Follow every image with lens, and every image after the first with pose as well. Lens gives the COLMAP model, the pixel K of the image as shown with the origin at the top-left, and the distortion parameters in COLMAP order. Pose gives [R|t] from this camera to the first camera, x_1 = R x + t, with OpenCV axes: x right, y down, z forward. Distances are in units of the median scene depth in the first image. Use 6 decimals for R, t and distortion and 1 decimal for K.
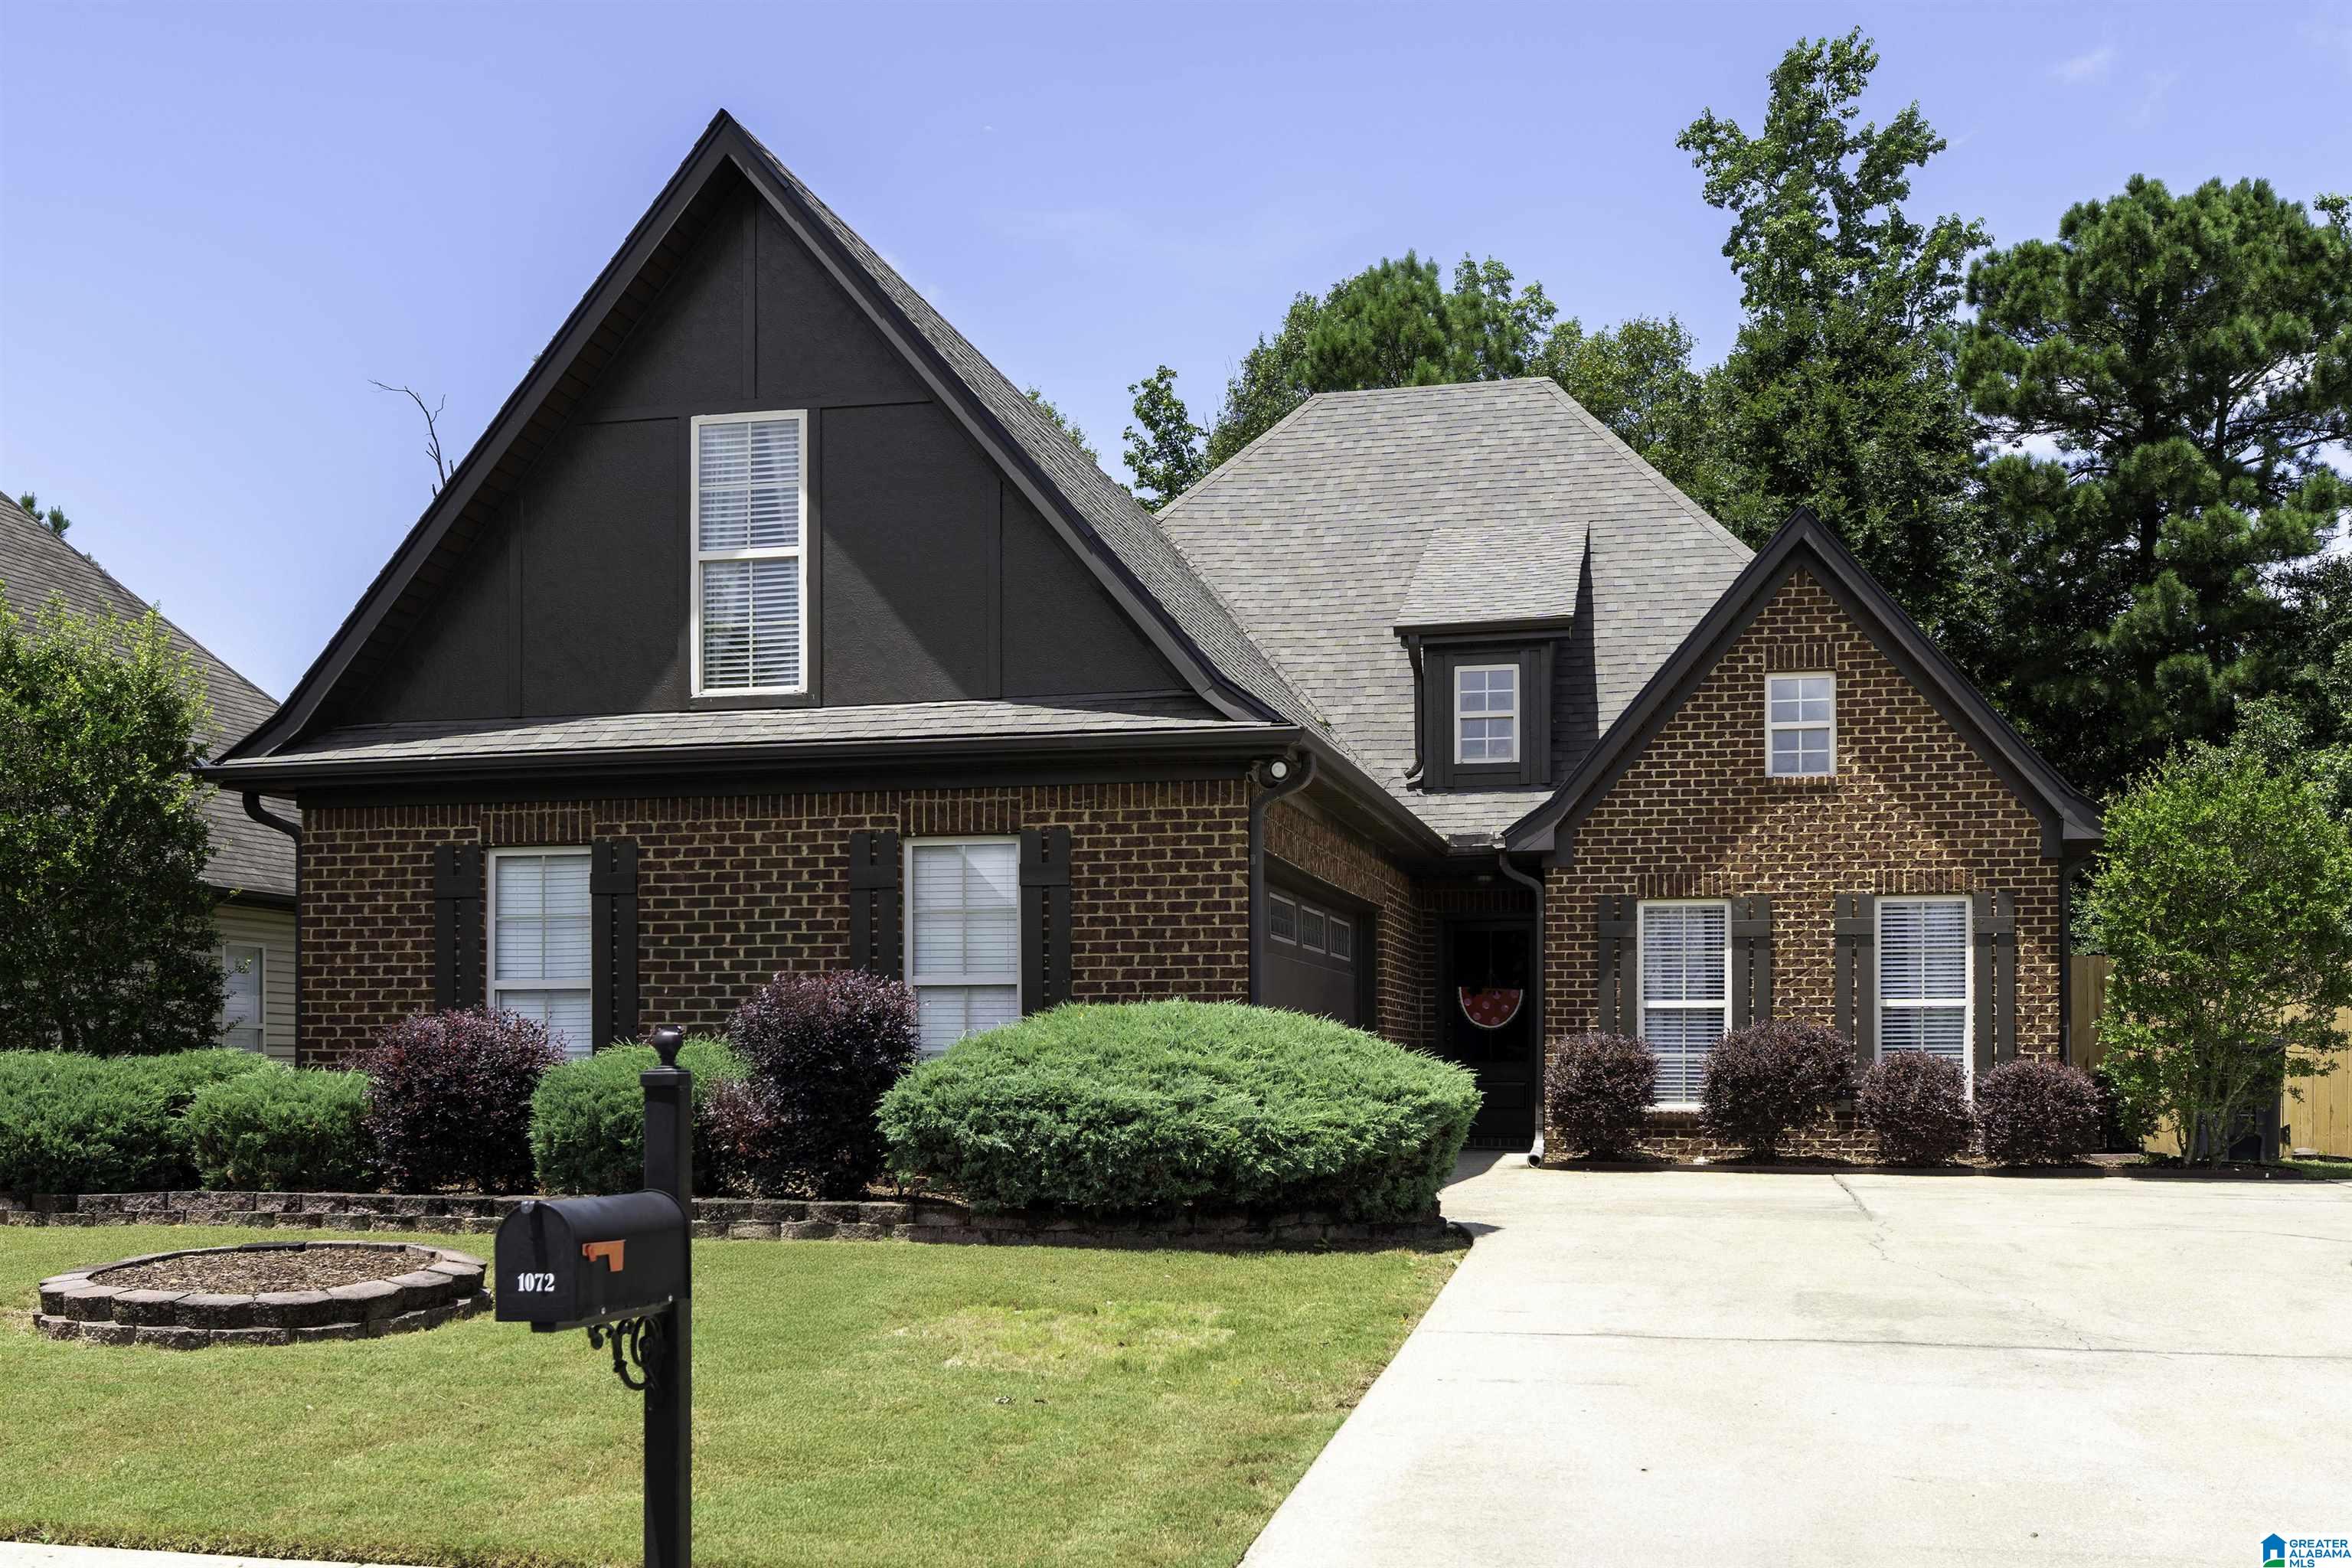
lens RADIAL K [[2424.4, 0, 1176.0], [0, 2424.4, 784.0], [0, 0, 1]] dist [0.007169, -0.002339]
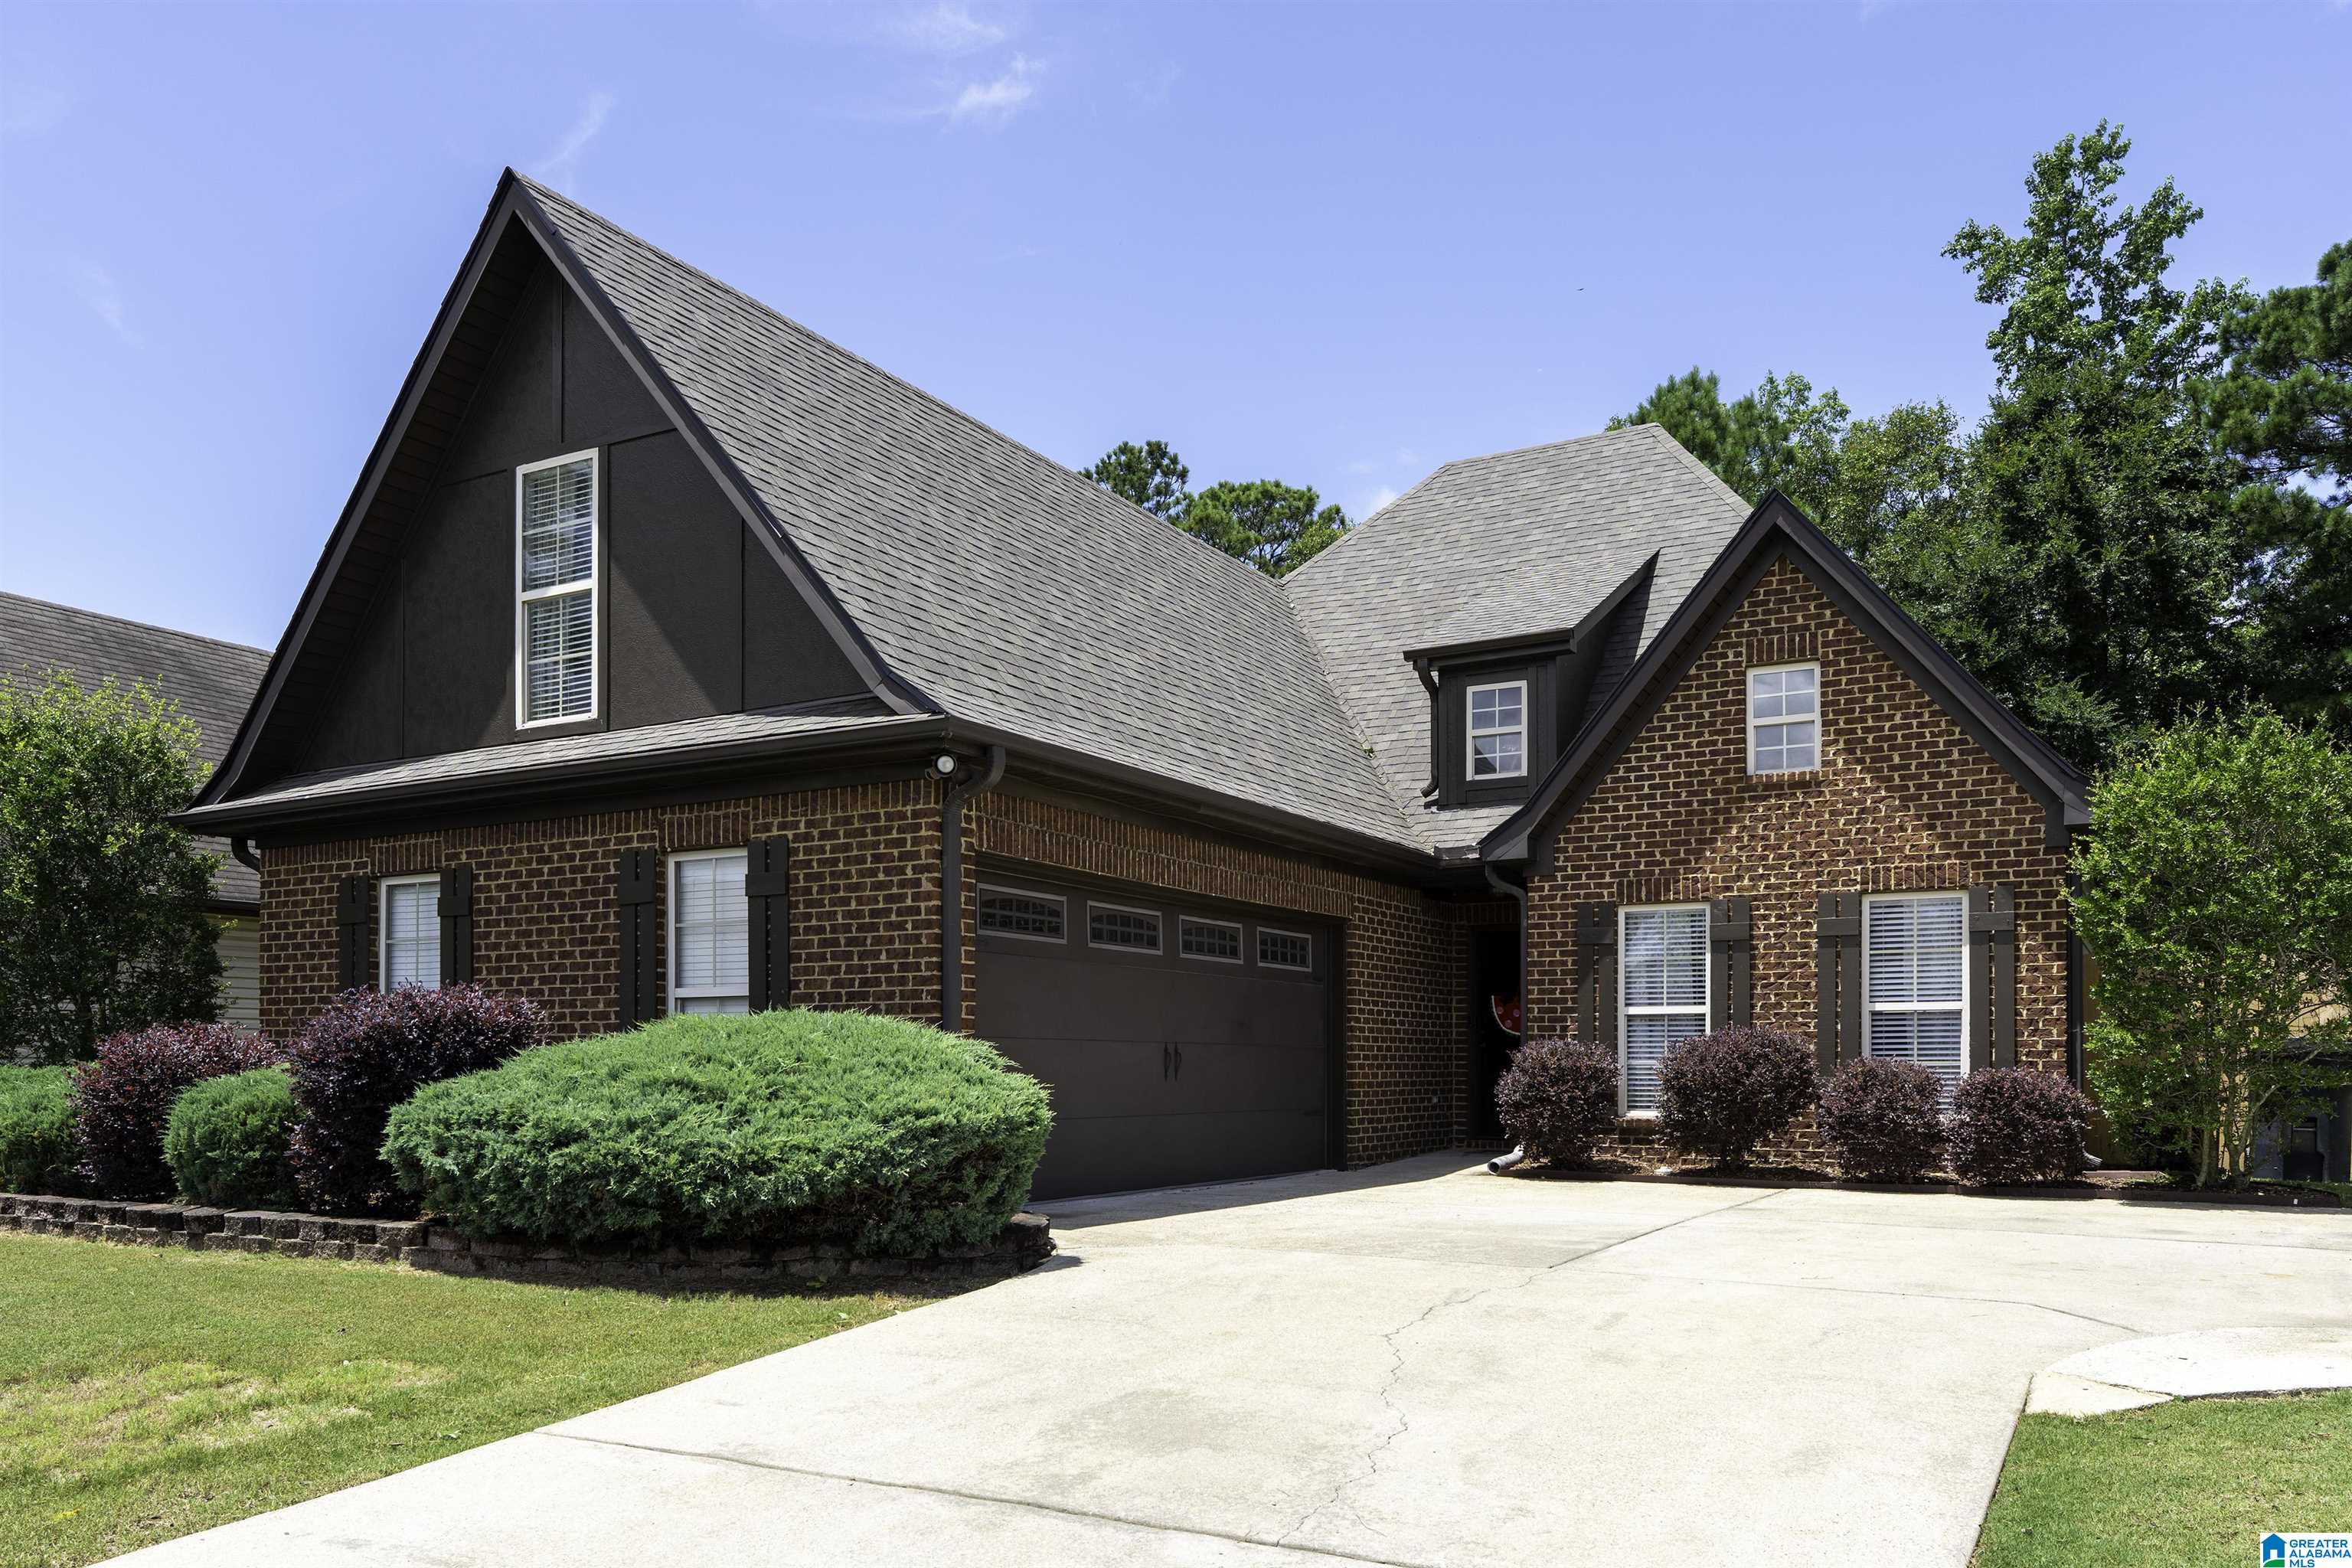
lens RADIAL K [[1771.2, 0, 1163.8], [0, 1771.2, 899.7], [0, 0, 1]] dist [0.001391, -0.002285]
pose [[0.956604, -0.026978, -0.290141, 0.230318], [0.033937, 0.999244, 0.018977, 0.026137], [0.289409, -0.028000, 0.956796, 0.261736]]
